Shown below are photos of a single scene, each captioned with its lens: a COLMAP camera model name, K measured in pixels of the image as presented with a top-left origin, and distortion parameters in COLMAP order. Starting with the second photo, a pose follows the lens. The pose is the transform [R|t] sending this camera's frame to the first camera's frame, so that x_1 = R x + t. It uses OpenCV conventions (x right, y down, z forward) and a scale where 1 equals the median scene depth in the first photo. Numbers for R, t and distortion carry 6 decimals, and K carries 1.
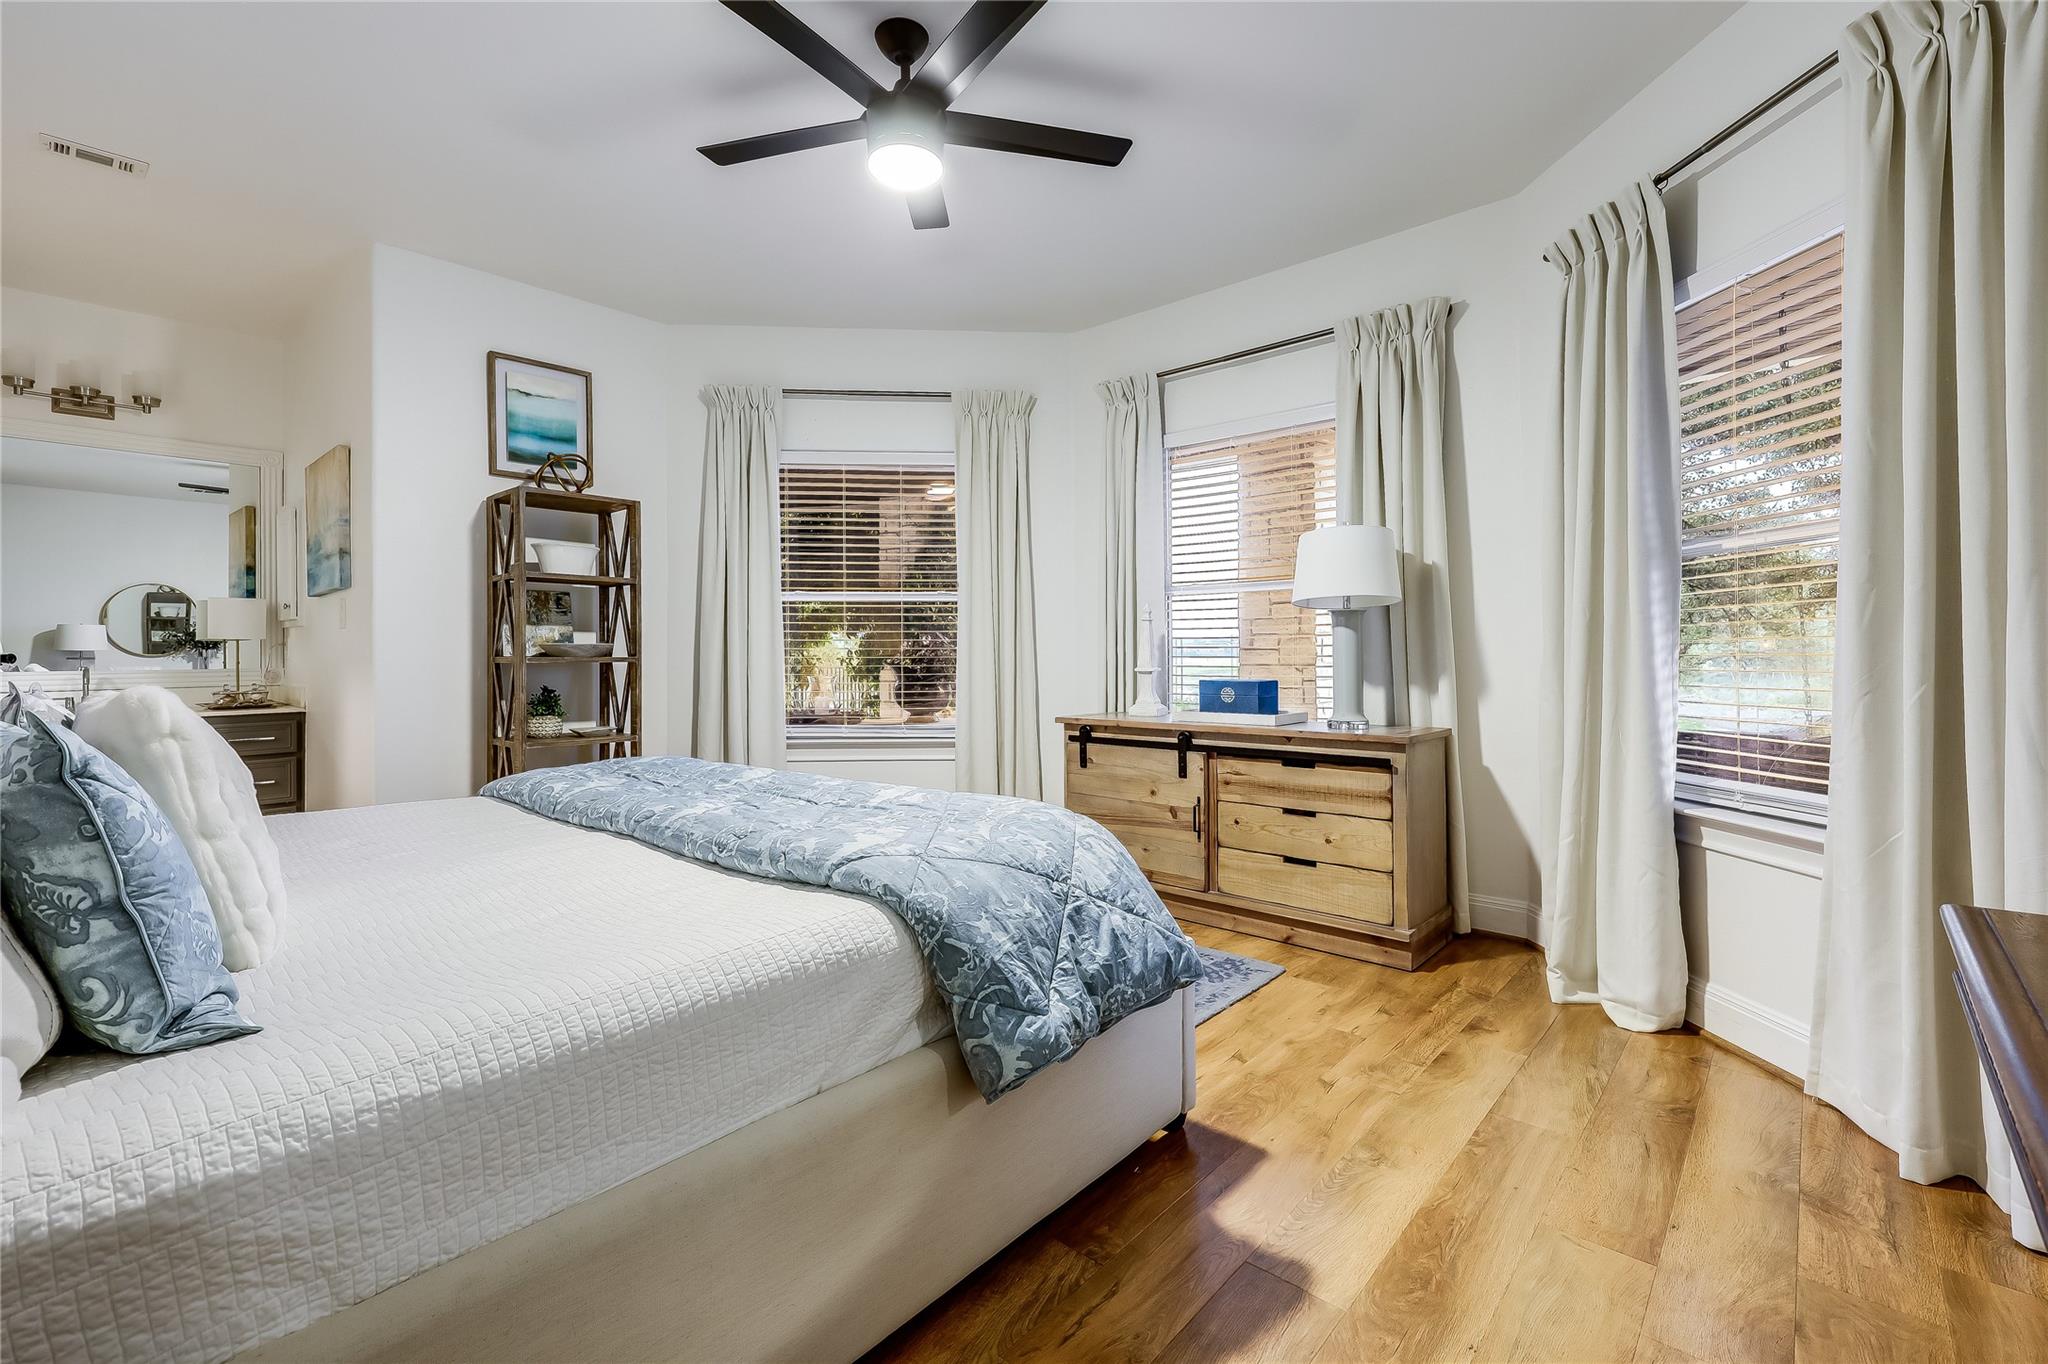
lens RADIAL K [[892.9, 0, 1022.3], [0, 892.9, 665.8], [0, 0, 1]] dist [0.000481, -0.000059]
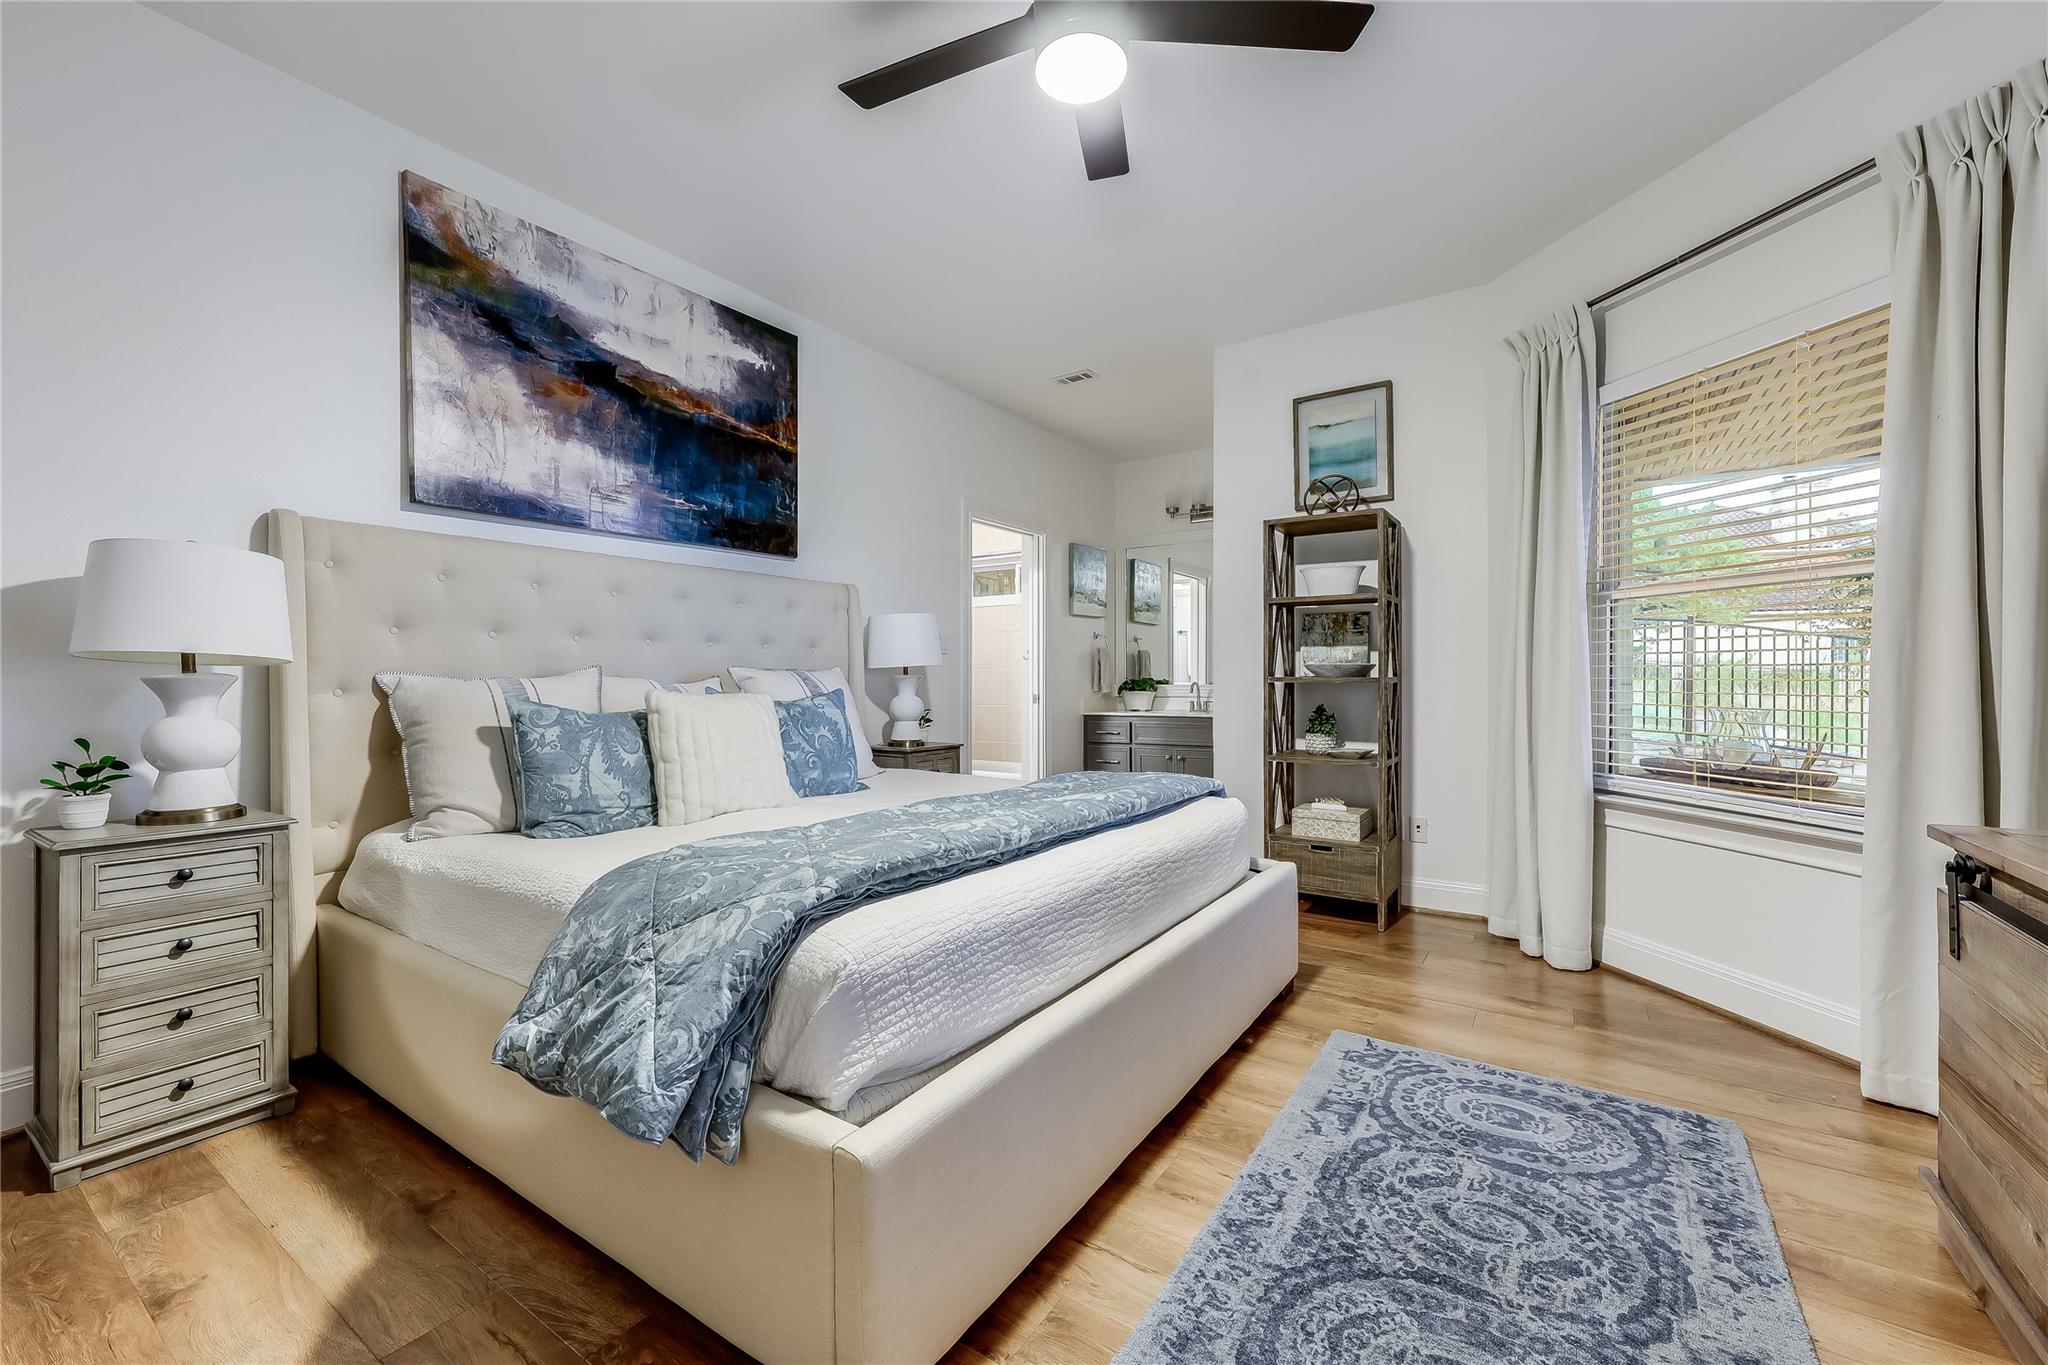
lens RADIAL K [[855.0, 0, 1024.0], [0, 855.0, 682.5], [0, 0, 1]] dist [0.000531, 0.000069]
pose [[0.120801, 0.005224, -0.992663, 0.400819], [-0.008685, 0.999953, 0.004205, -0.004617], [0.992639, 0.008114, 0.120841, 0.529172]]
